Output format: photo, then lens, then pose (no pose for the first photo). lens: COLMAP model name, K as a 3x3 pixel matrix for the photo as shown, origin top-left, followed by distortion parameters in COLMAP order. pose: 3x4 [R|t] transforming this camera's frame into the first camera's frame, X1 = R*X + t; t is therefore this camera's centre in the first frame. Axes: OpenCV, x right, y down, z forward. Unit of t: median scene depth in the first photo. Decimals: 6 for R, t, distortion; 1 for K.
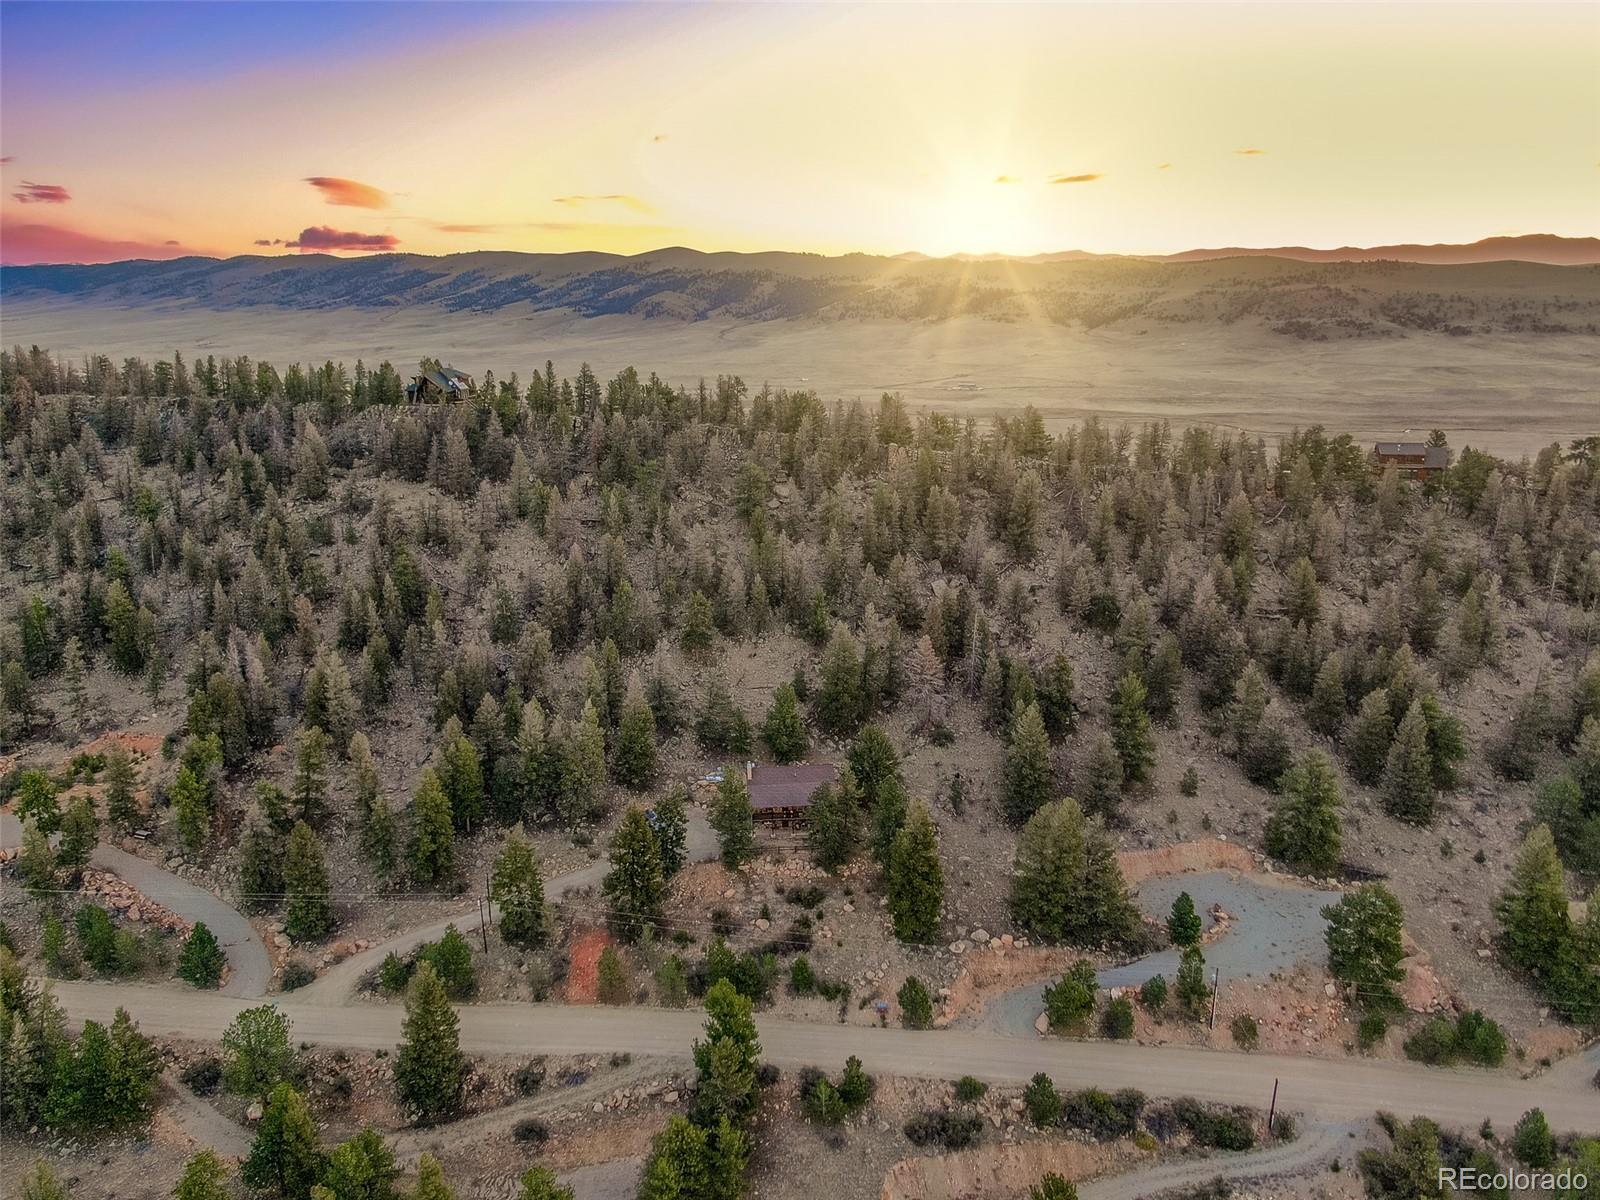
lens RADIAL K [[1150.1, 0, 803.5], [0, 1150.1, 599.7], [0, 0, 1]] dist [0.004678, 0.009079]
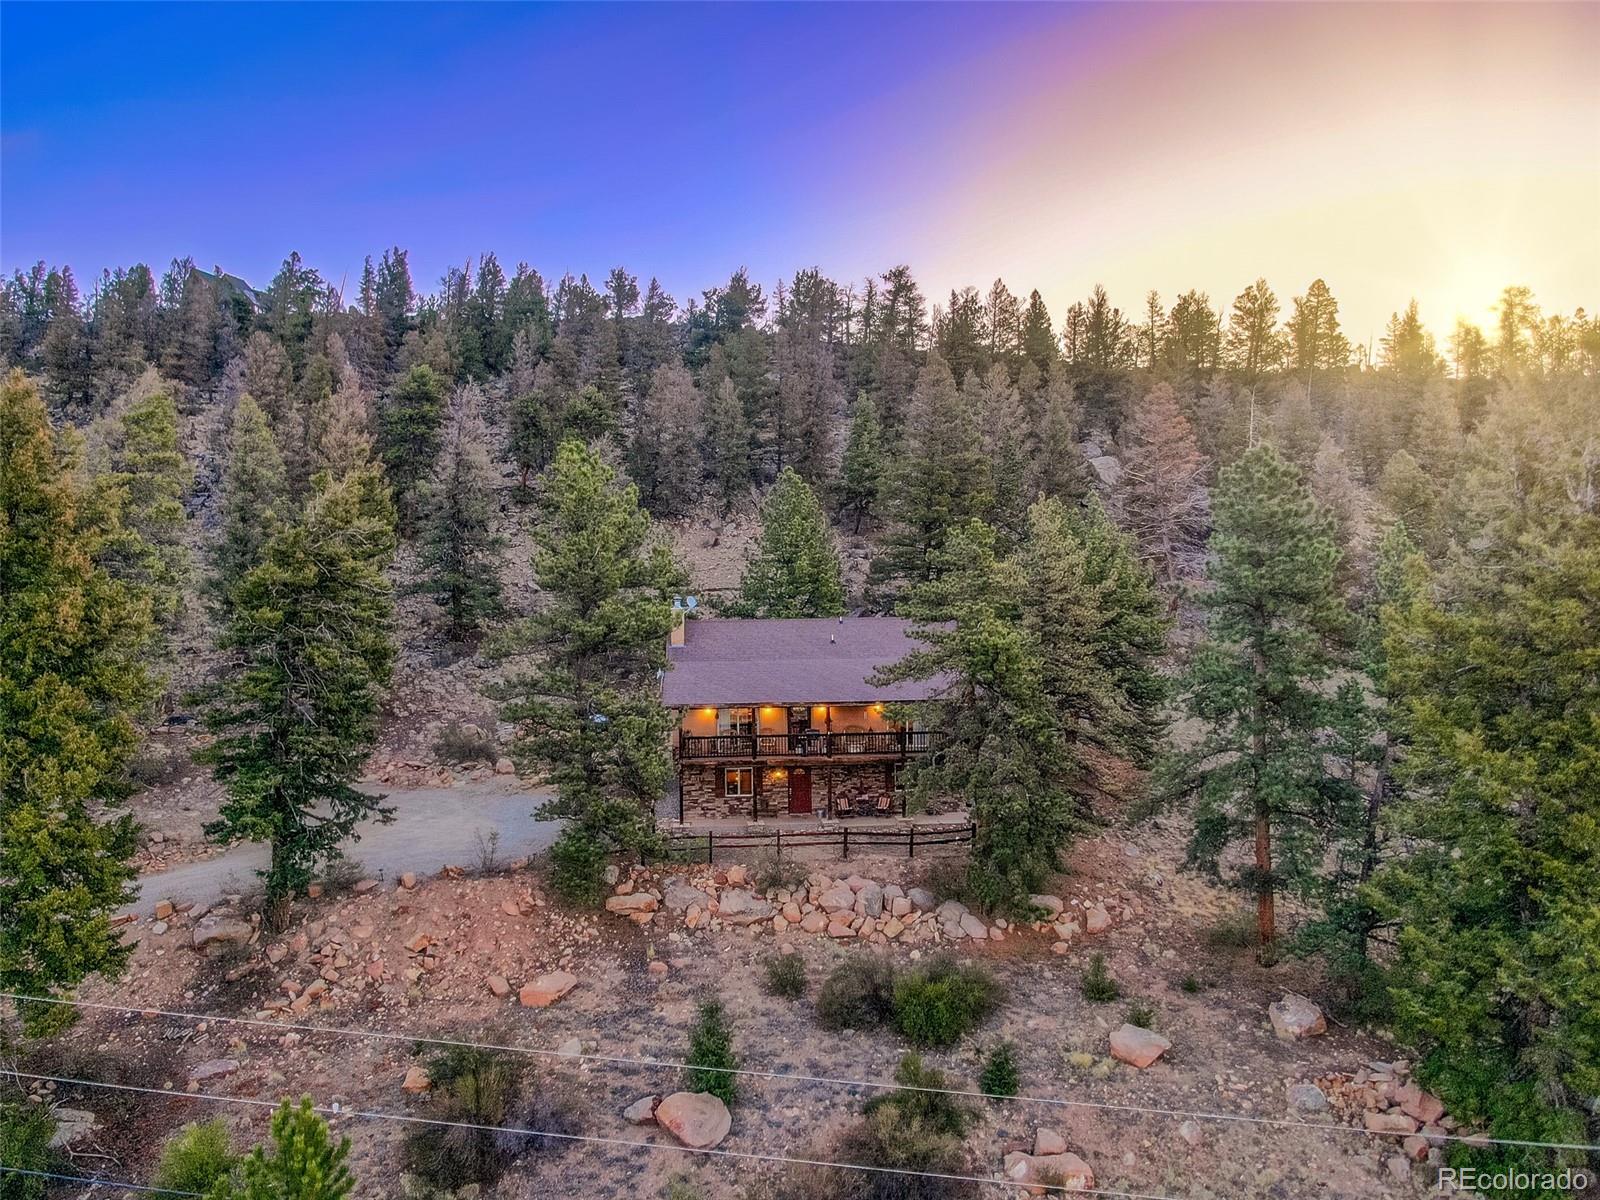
lens RADIAL K [[1150.1, 0, 795.8], [0, 1150.1, 602.2], [0, 0, 1]] dist [0.004678, 0.009079]
pose [[0.999962, 0.003015, 0.008168, -0.013969], [-0.000611, 0.960103, -0.279645, 0.166969], [-0.008685, 0.279629, 0.960069, 0.526667]]
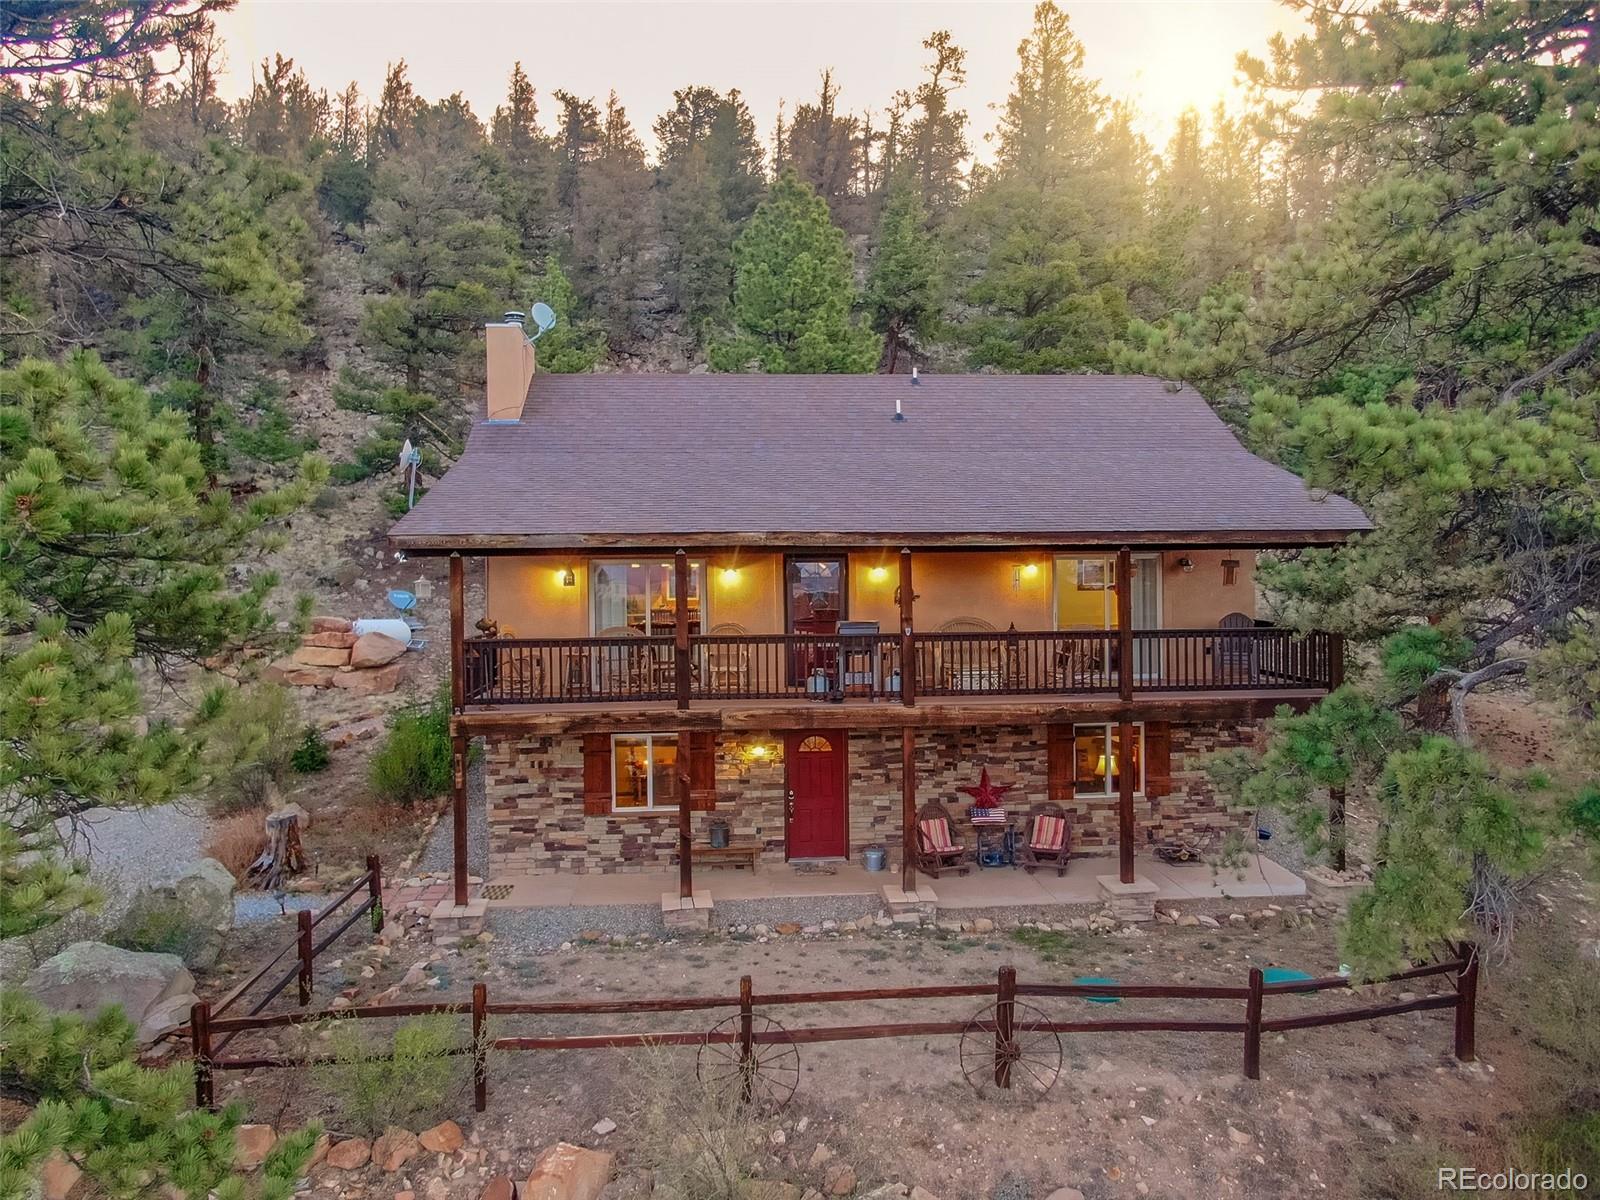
lens RADIAL K [[1150.1, 0, 793.0], [0, 1150.1, 608.3], [0, 0, 1]] dist [0.004678, 0.009079]
pose [[0.999949, 0.006886, 0.007355, -0.013683], [-0.004895, 0.970105, -0.242637, 0.148149], [-0.008806, 0.242589, 0.970089, 0.657542]]
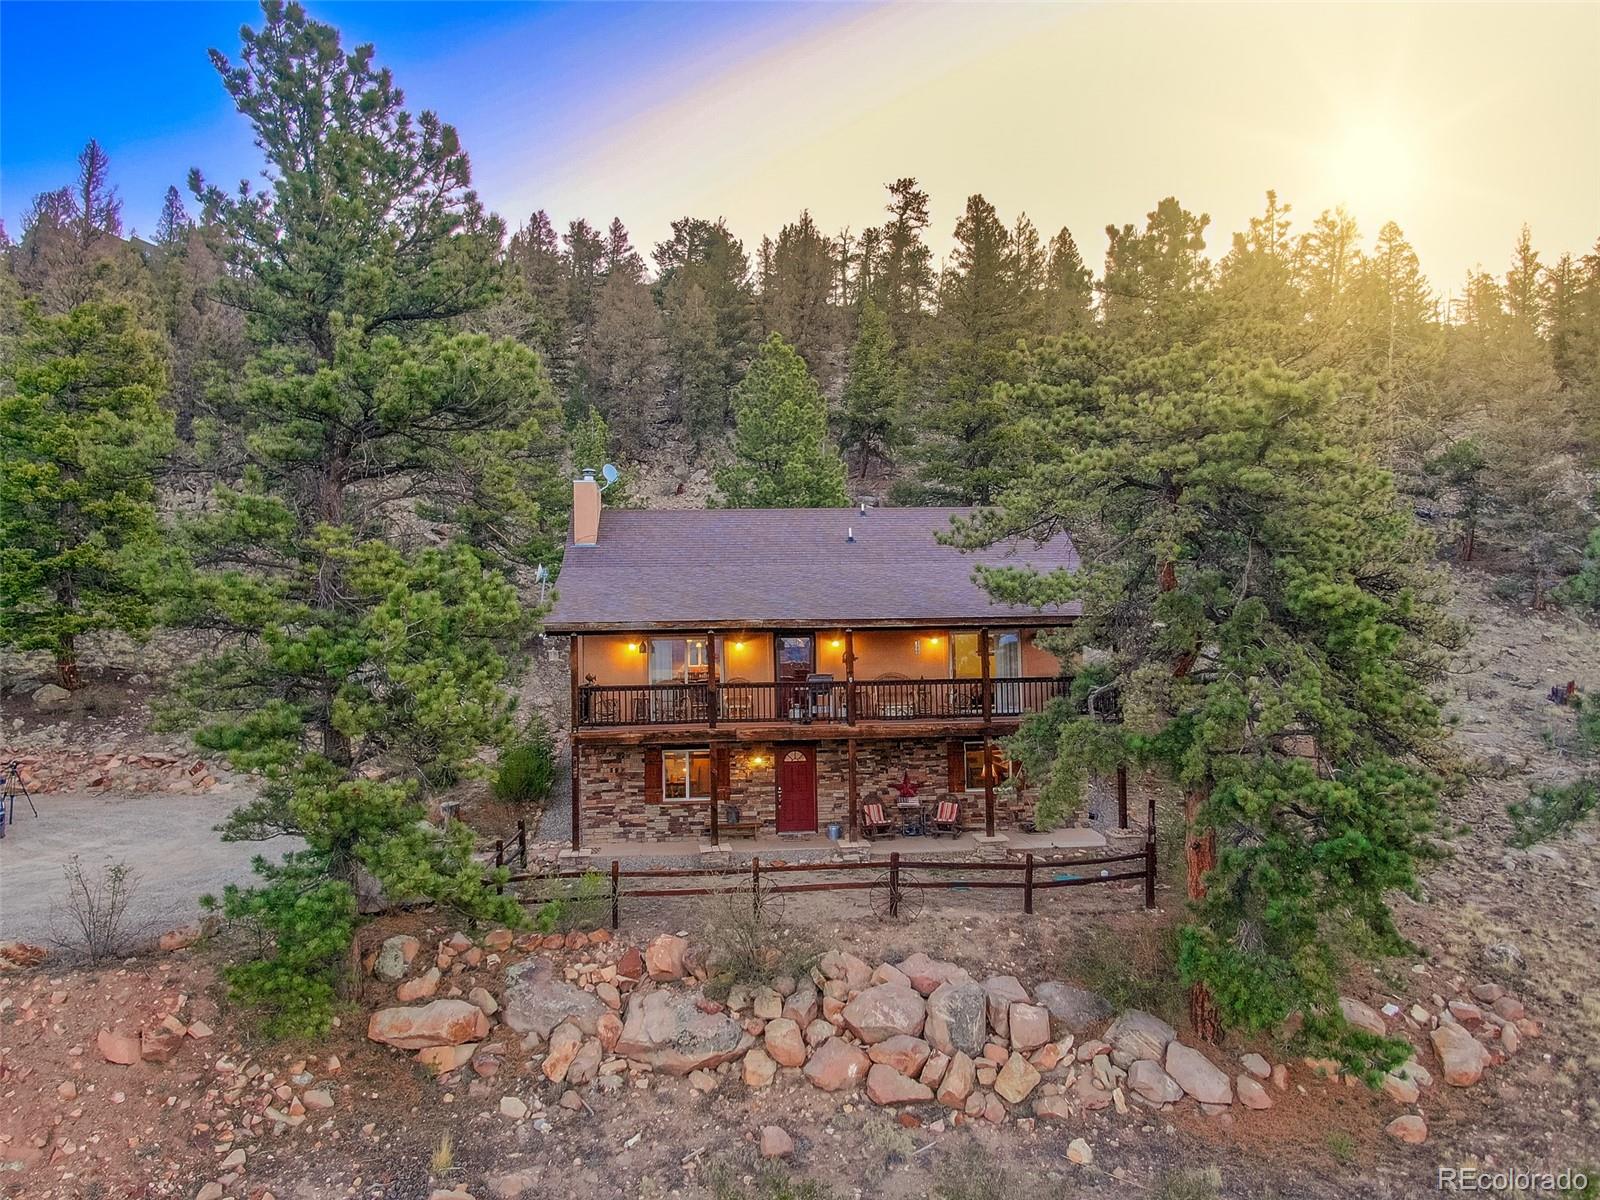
lens RADIAL K [[1150.1, 0, 796.8], [0, 1150.1, 608.0], [0, 0, 1]] dist [0.004678, 0.009079]
pose [[0.999783, 0.000244, 0.020834, -0.013847], [0.006166, 0.951676, -0.307041, 0.159756], [-0.019902, 0.307103, 0.951468, 0.618414]]
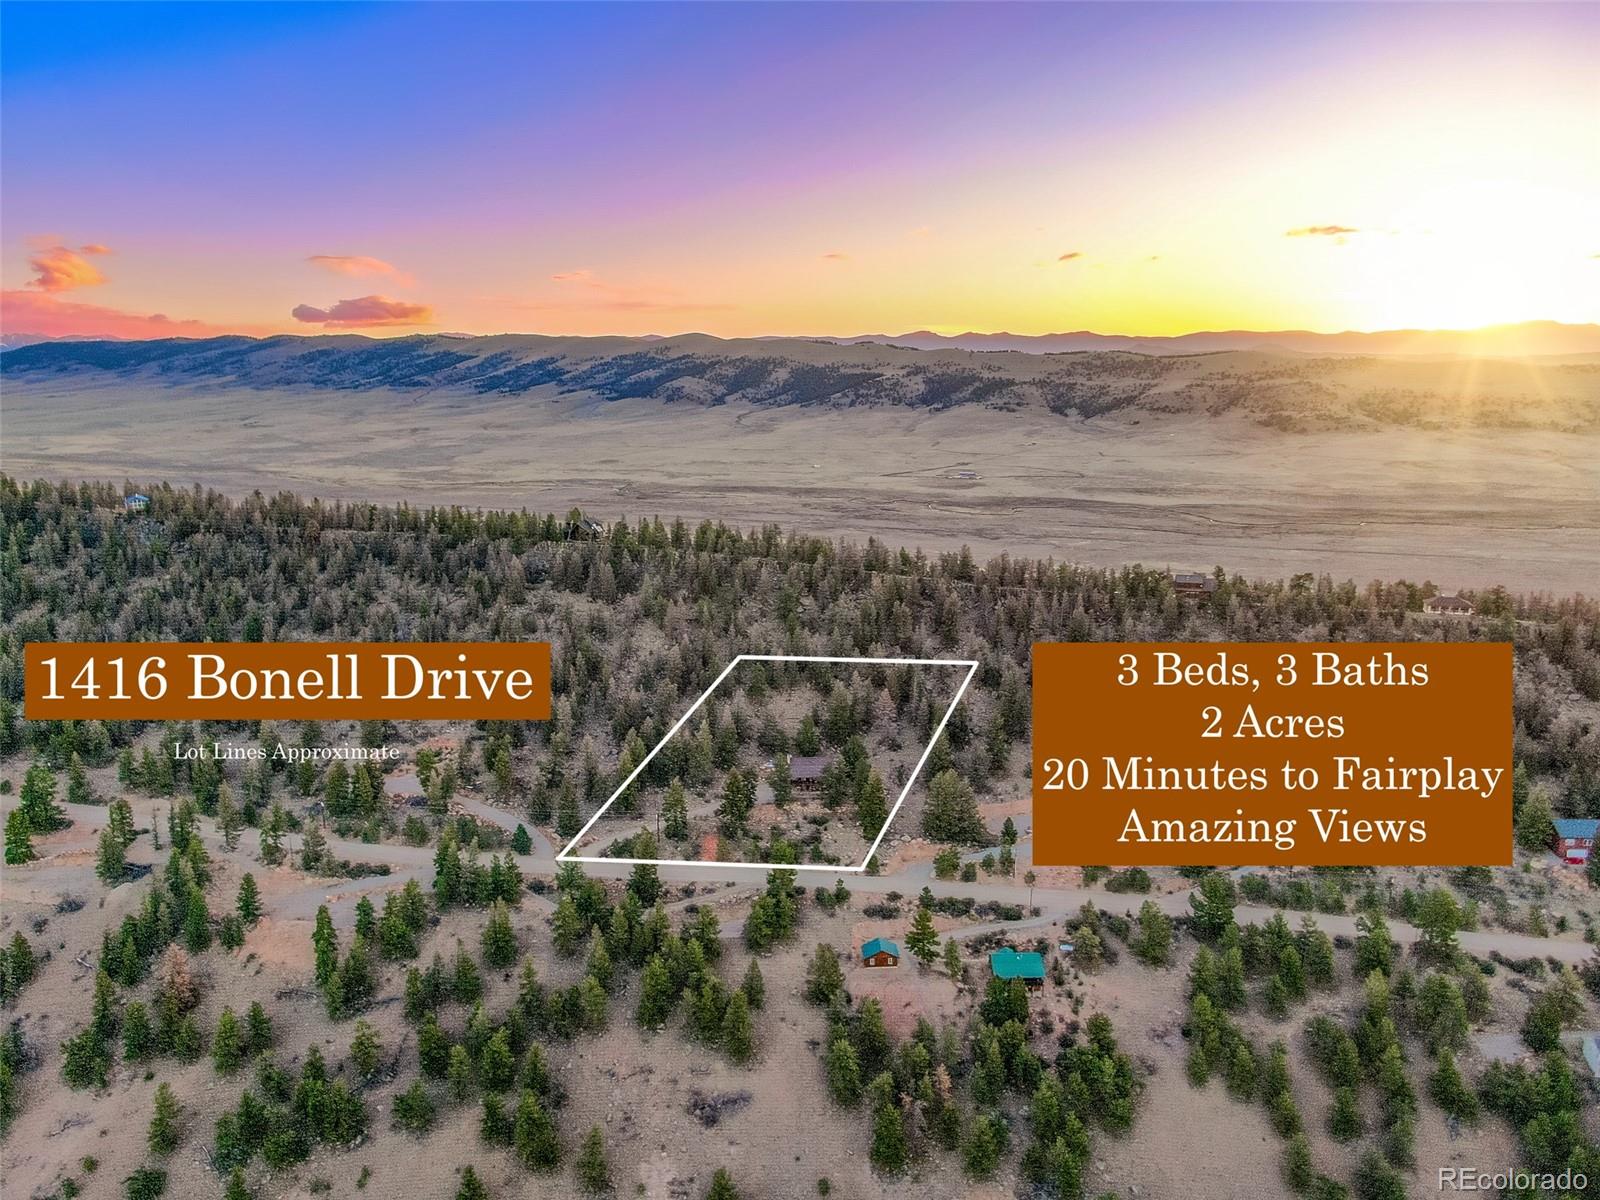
lens RADIAL K [[1150.1, 0, 803.8], [0, 1150.1, 595.2], [0, 0, 1]] dist [0.004678, 0.009079]
pose [[0.999911, 0.010430, -0.008304, -0.007093], [-0.010959, 0.997735, -0.066373, 0.004559], [0.007593, 0.066458, 0.997760, -0.654761]]
